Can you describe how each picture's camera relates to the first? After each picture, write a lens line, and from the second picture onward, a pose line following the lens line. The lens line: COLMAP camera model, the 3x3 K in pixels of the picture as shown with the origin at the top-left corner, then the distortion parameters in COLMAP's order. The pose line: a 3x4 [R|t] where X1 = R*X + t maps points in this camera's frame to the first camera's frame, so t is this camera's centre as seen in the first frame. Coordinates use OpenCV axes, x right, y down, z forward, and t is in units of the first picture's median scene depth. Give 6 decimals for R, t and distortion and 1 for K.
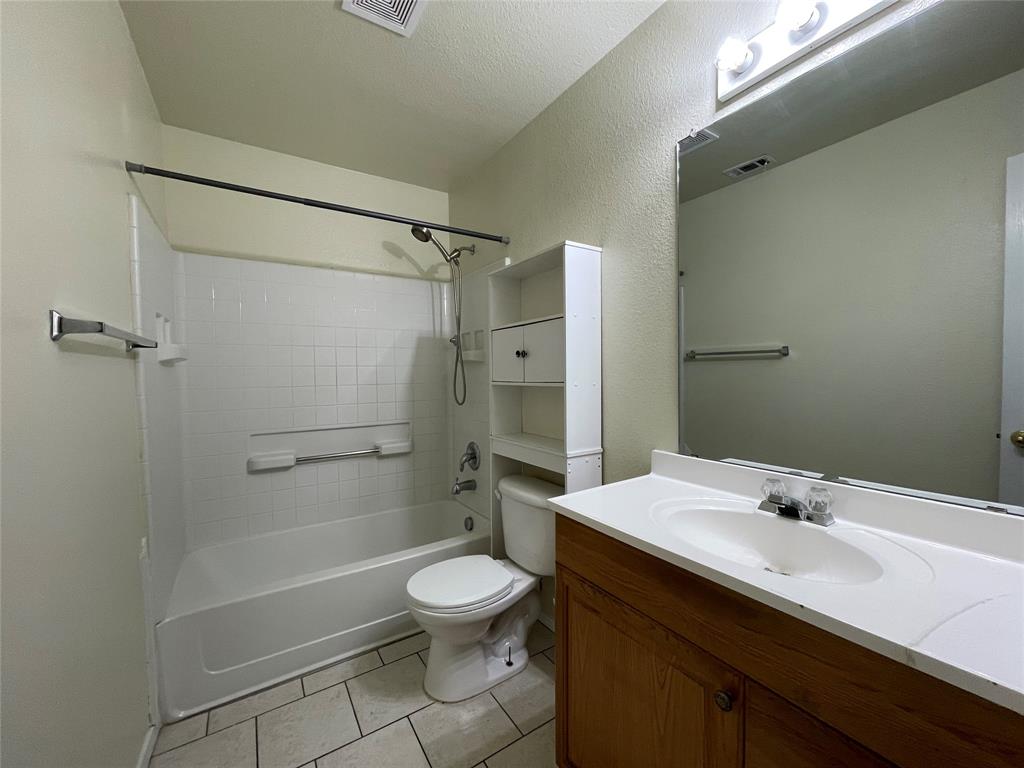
lens RADIAL K [[412.9, 0, 512.0], [0, 412.9, 384.2], [0, 0, 1]] dist [-0.002496, 0.001864]
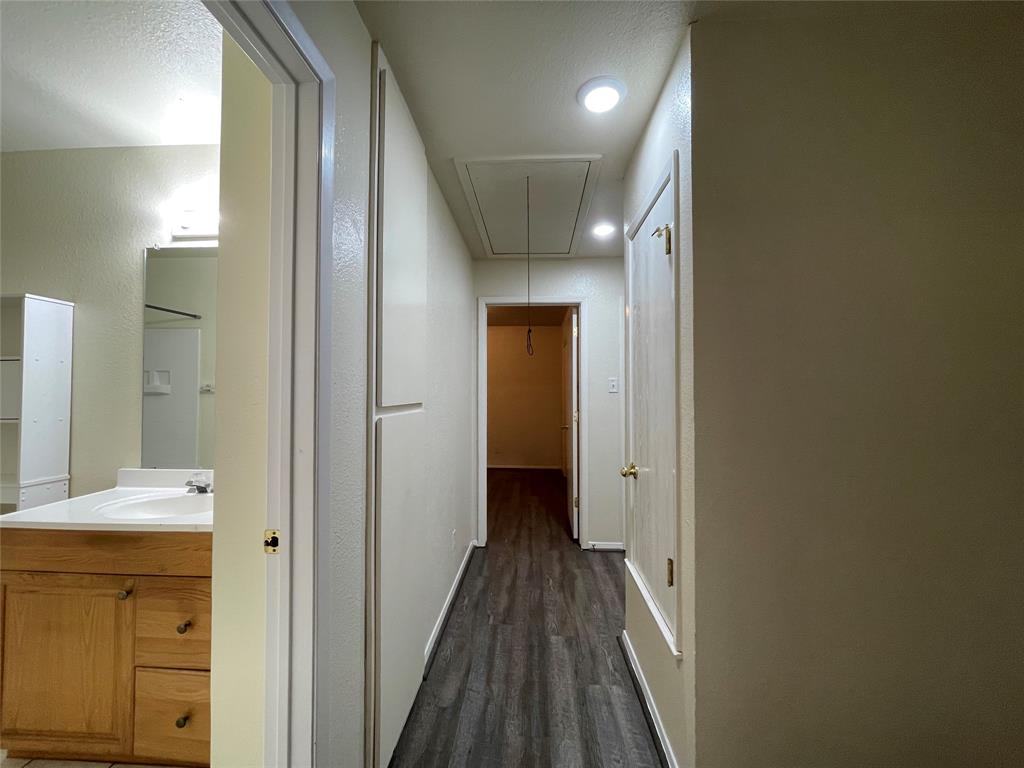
lens RADIAL K [[412.9, 0, 511.0], [0, 412.9, 386.4], [0, 0, 1]] dist [-0.002496, 0.001864]
pose [[0.591648, 0.028902, 0.805678, 0.013490], [0.013668, 0.998854, -0.045869, -0.025360], [-0.806080, 0.038150, 0.590575, -0.786528]]
